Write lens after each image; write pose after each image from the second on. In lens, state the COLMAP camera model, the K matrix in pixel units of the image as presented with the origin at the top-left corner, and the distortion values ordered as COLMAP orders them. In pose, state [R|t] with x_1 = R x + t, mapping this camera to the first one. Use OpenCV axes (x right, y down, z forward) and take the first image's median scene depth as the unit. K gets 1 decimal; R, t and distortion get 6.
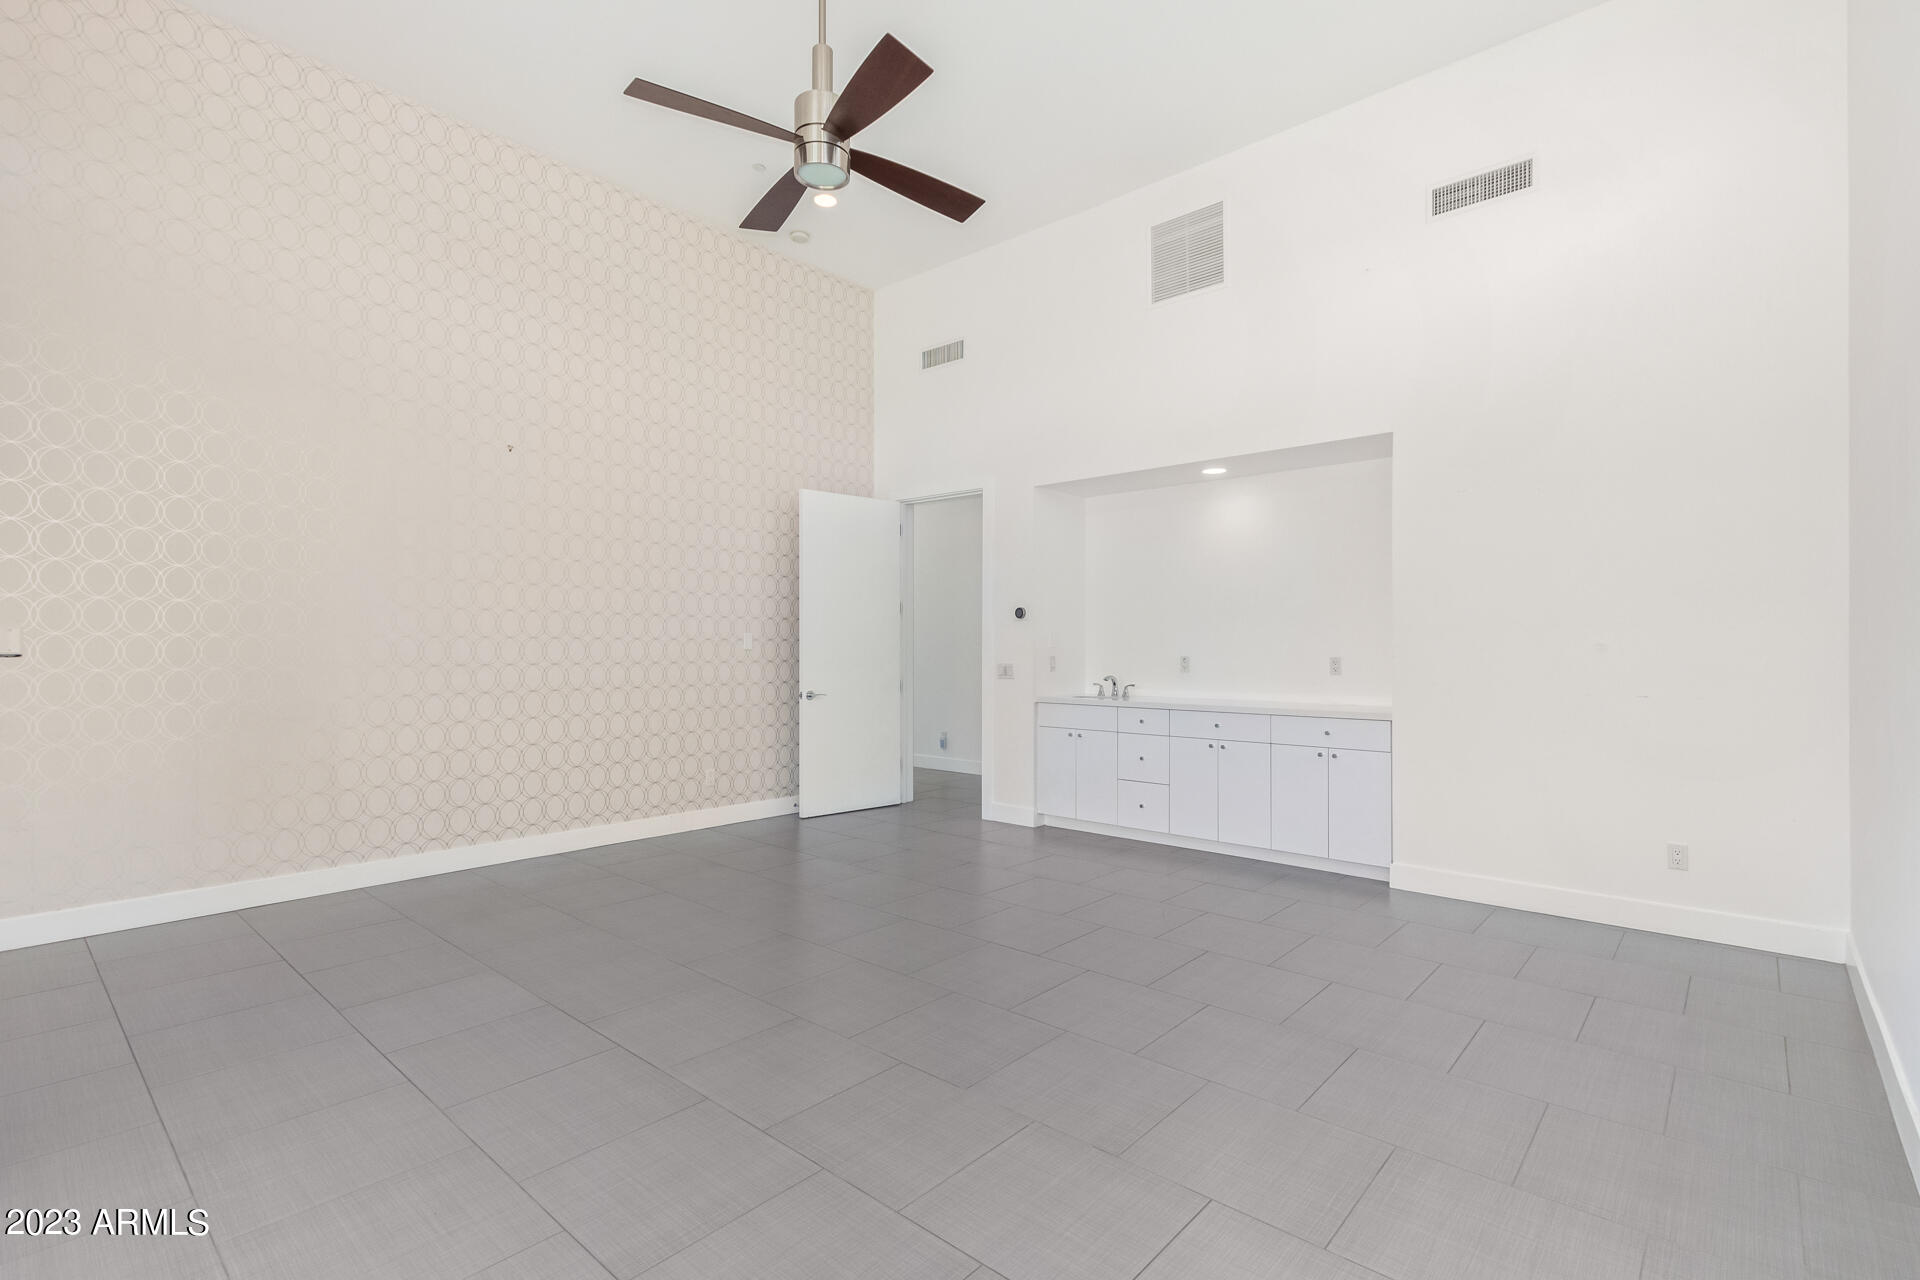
lens RADIAL K [[886.6, 0, 967.6], [0, 886.6, 646.8], [0, 0, 1]] dist [0.000349, 0.000102]
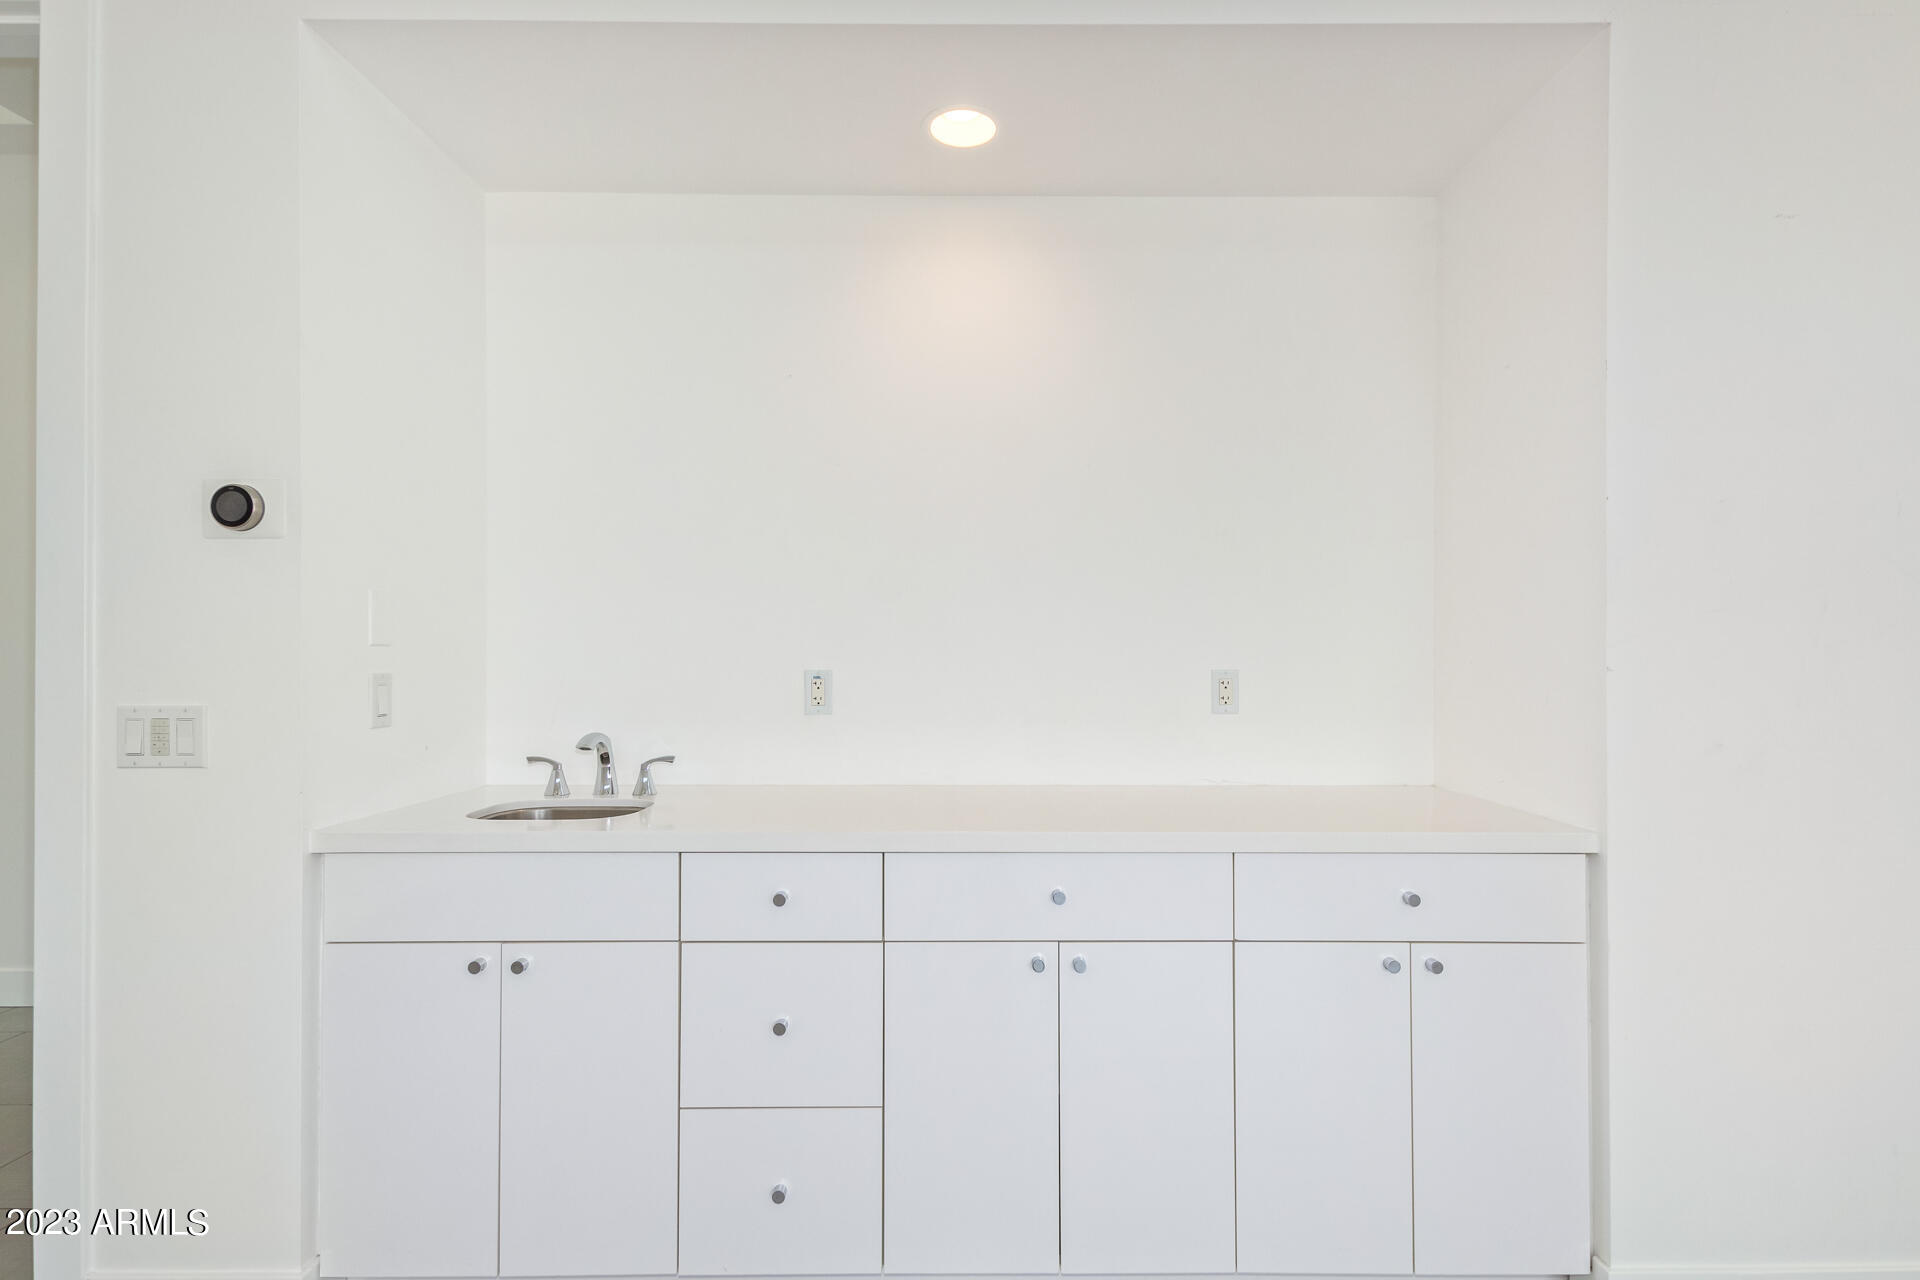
lens RADIAL K [[994.8, 0, 960.0], [0, 994.8, 640.0], [0, 0, 1]] dist [0.003697, 0.000632]
pose [[0.727612, 0.005288, 0.685968, 0.014490], [-0.004451, 0.999986, -0.002988, 0.000181], [-0.685974, -0.000879, 0.727625, 0.657816]]
